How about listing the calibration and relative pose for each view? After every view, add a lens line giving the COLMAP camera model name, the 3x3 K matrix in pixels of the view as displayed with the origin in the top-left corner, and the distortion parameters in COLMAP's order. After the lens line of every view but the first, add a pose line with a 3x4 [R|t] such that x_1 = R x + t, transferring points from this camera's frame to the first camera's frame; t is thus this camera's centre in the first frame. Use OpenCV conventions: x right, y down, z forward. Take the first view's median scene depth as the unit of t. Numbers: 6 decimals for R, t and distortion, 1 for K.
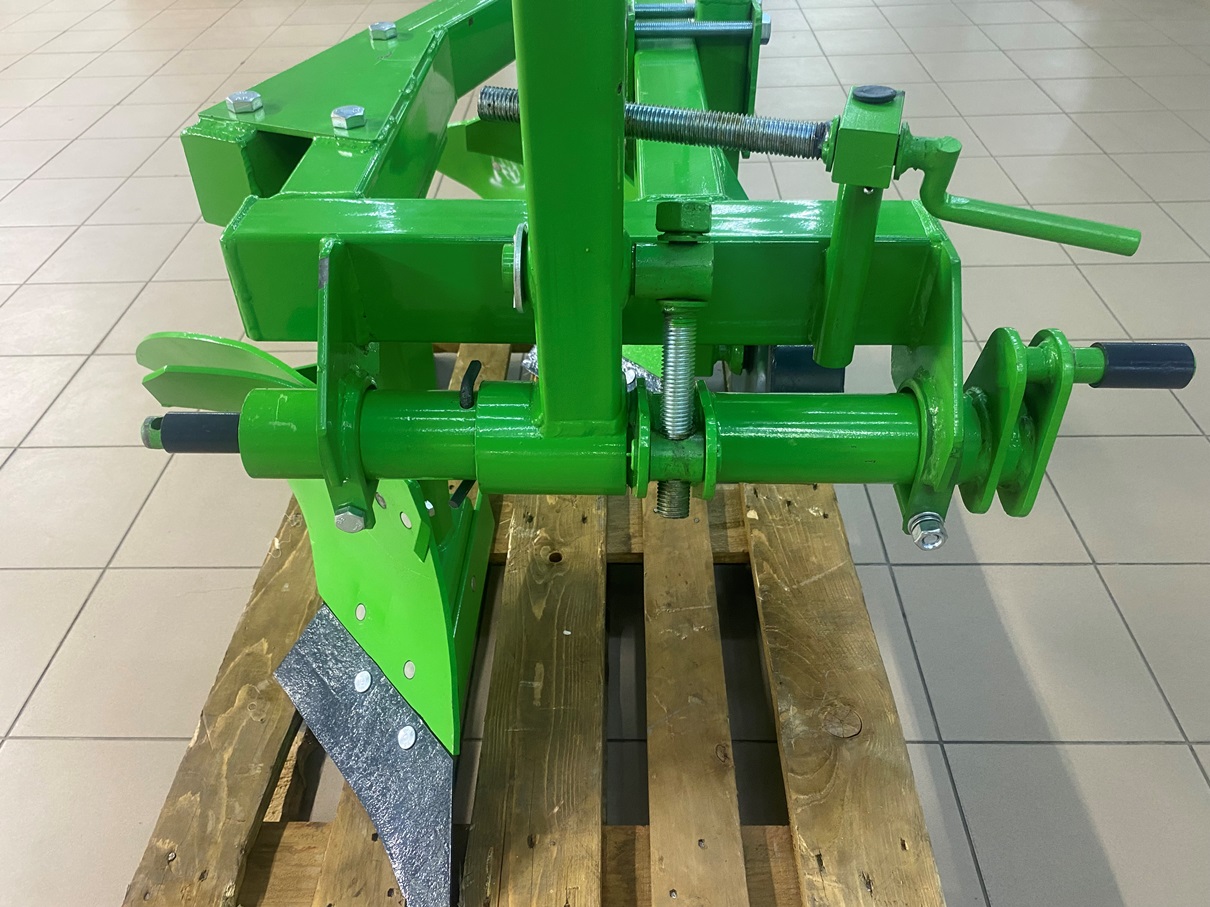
lens RADIAL K [[929.6, 0, 589.8], [0, 929.6, 429.5], [0, 0, 1]] dist [0.013920, -0.065278]
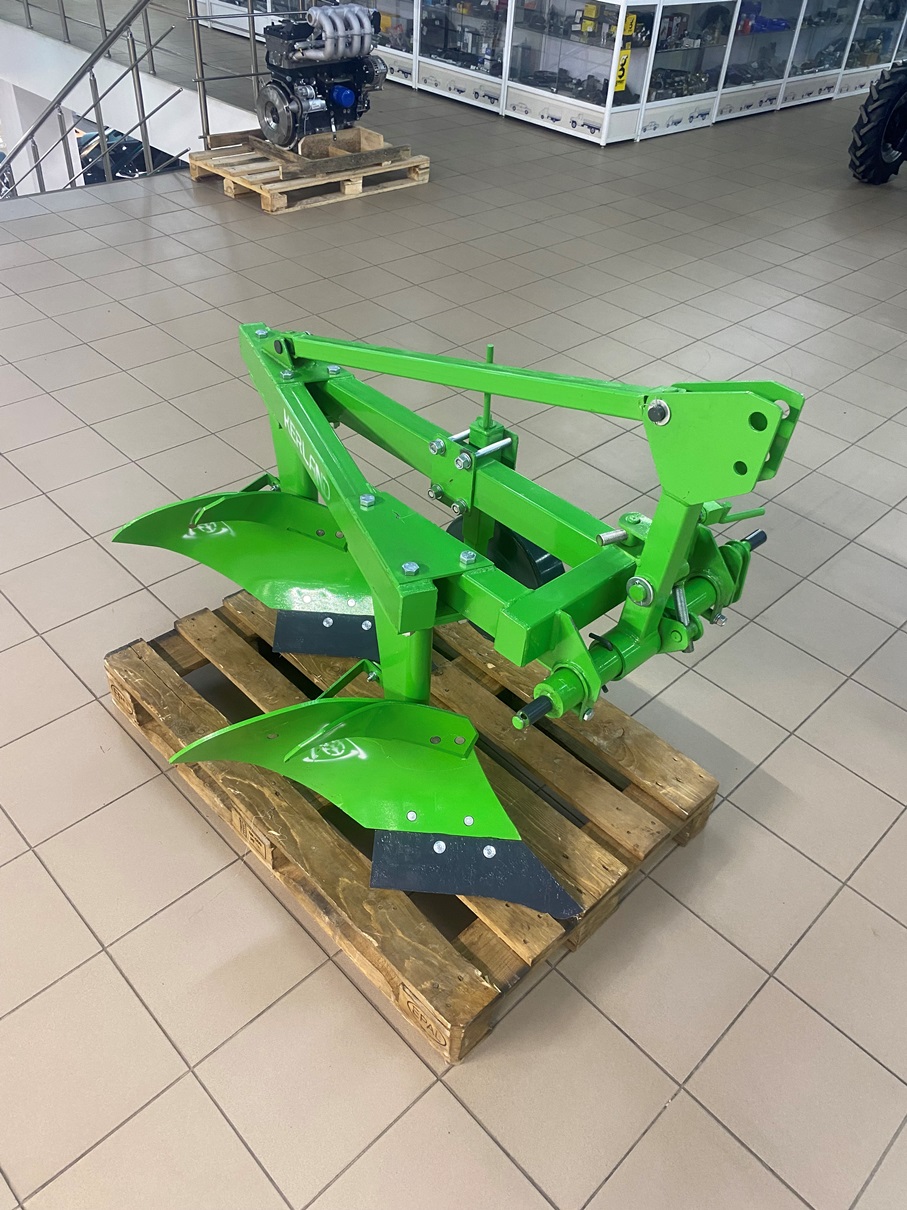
lens RADIAL K [[926.3, 0, 470.1], [0, 926.3, 597.8], [0, 0, 1]] dist [0.021900, -0.009021]
pose [[0.684272, -0.397816, 0.611158, -1.054306], [0.379147, 0.909990, 0.167828, -0.406360], [-0.622912, 0.116878, 0.773511, -0.399003]]
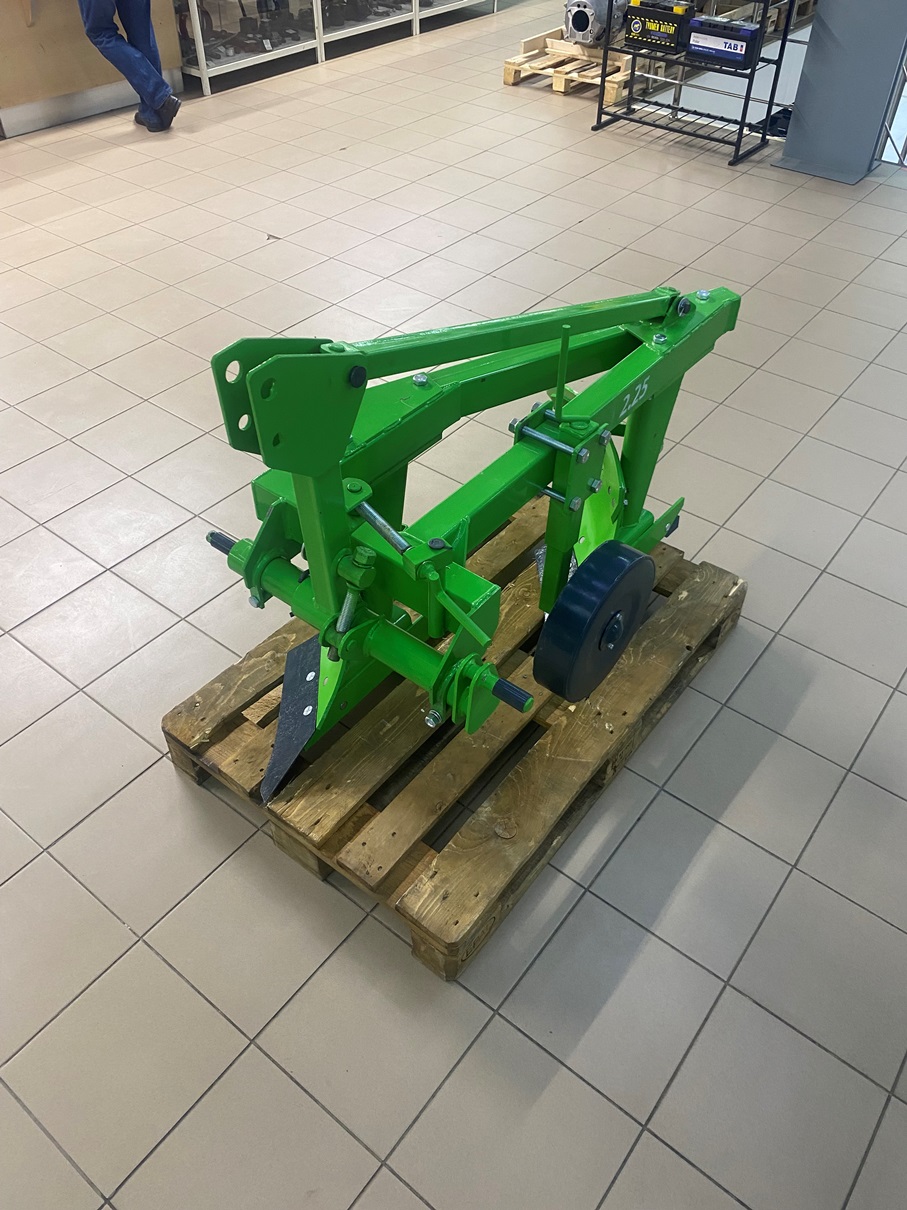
lens RADIAL K [[915.1, 0, 464.7], [0, 915.1, 599.4], [0, 0, 1]] dist [0.054967, -0.056797]
pose [[0.807515, 0.443313, -0.389092, 0.673356], [-0.403855, 0.896319, 0.183069, -0.344026], [0.429907, 0.009306, 0.902825, -0.567054]]
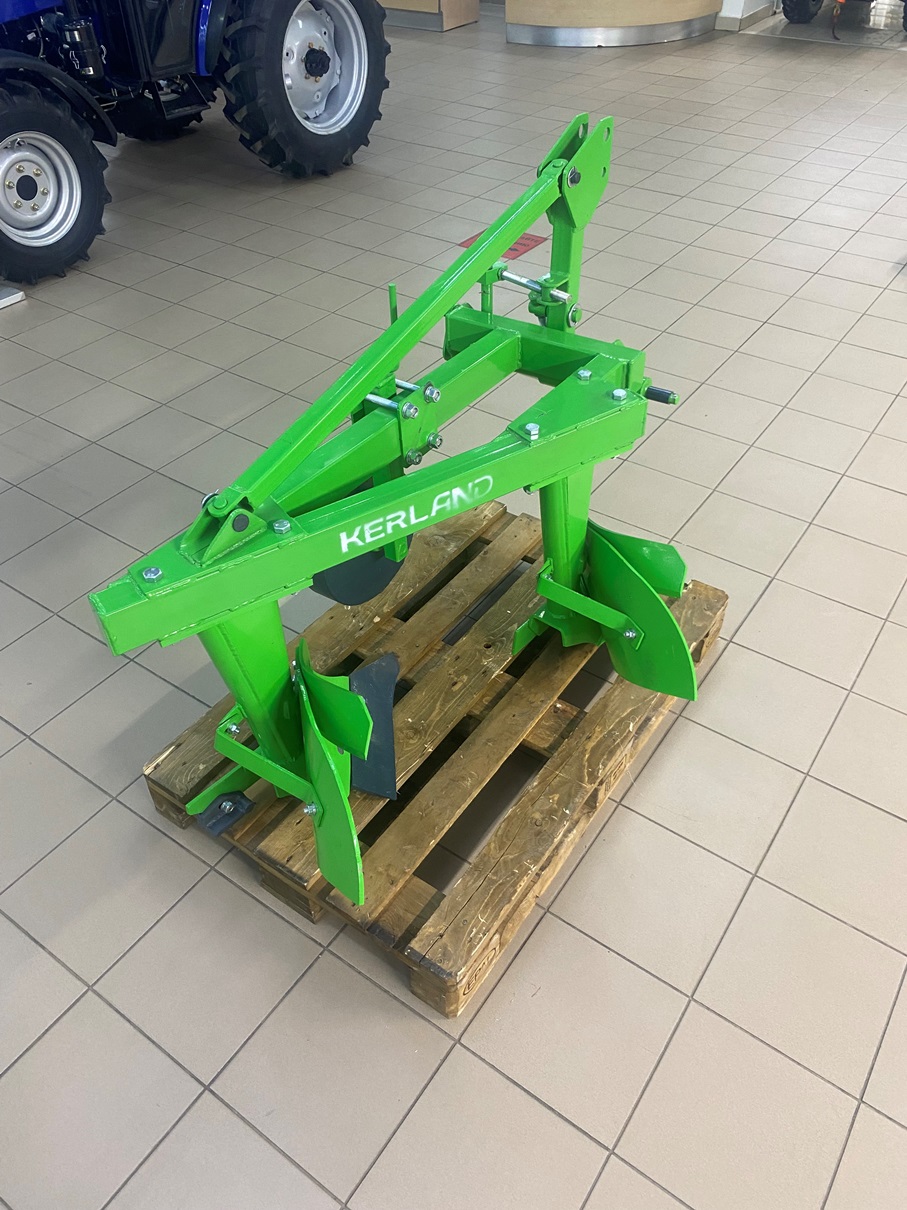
lens RADIAL K [[910.3, 0, 466.7], [0, 910.3, 595.2], [0, 0, 1]] dist [0.063863, -0.064660]
pose [[-0.838645, -0.329369, 0.433810, -0.854697], [0.367249, 0.246249, 0.896933, -1.714810], [-0.402247, 0.911525, -0.085555, 1.281788]]
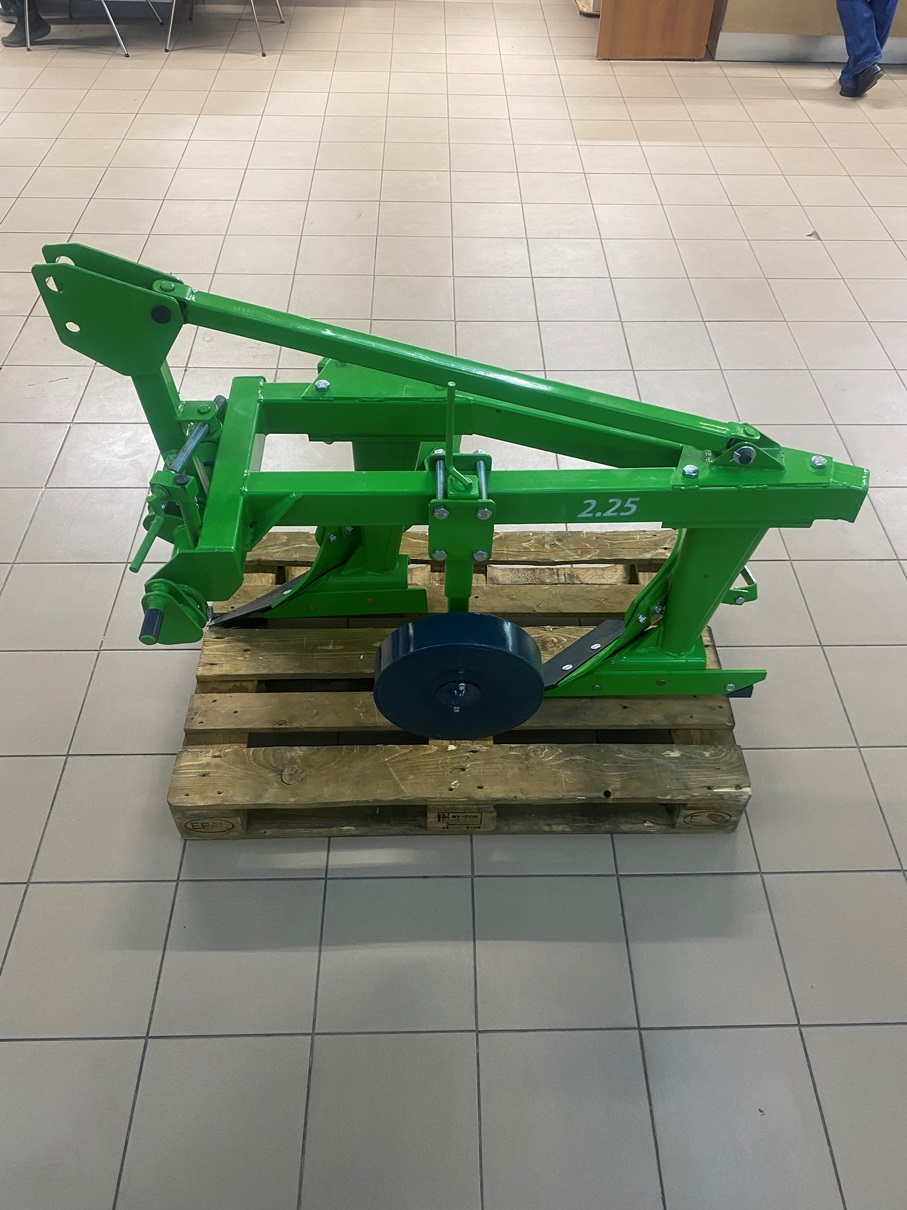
lens RADIAL K [[915.1, 0, 464.7], [0, 915.1, 599.4], [0, 0, 1]] dist [0.054967, -0.056797]
pose [[0.053686, 0.770521, -0.635149, 1.171475], [-0.640728, 0.514441, 0.569929, -1.124128], [0.765889, 0.376360, 0.521313, 0.169434]]
